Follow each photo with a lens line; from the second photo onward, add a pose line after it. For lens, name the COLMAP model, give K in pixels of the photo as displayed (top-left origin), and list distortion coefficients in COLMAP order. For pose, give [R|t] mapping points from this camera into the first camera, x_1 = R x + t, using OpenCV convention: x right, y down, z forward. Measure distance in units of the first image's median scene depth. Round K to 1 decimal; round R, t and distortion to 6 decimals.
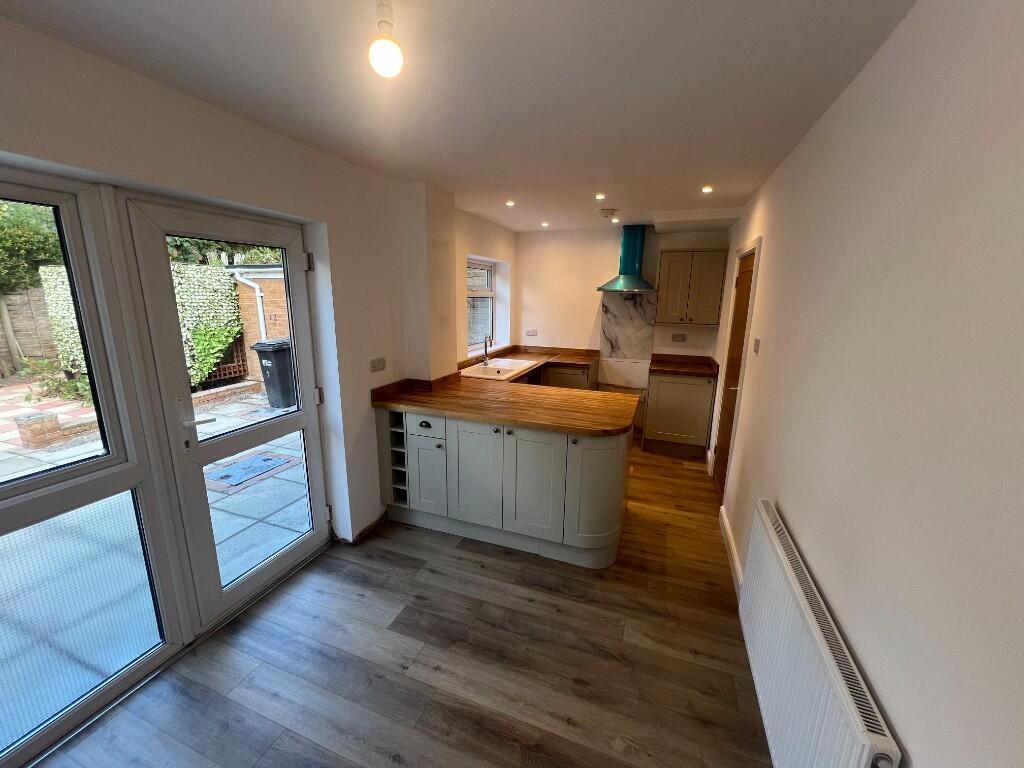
lens RADIAL K [[409.0, 0, 512.1], [0, 409.0, 382.6], [0, 0, 1]] dist [-0.000503, -0.000275]
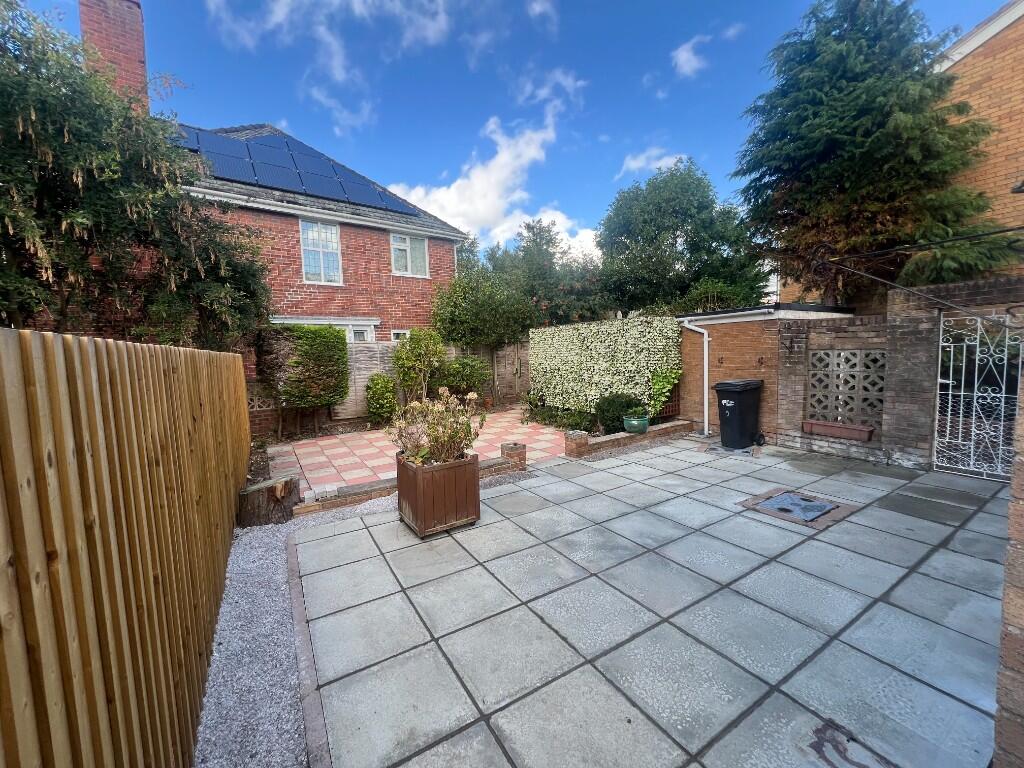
lens RADIAL K [[409.0, 0, 513.7], [0, 409.0, 386.0], [0, 0, 1]] dist [-0.000503, -0.000275]
pose [[0.790046, 0.019314, -0.612743, -0.373427], [-0.095259, 0.991231, -0.091579, 0.052187], [0.605602, 0.130721, 0.784958, -0.128845]]
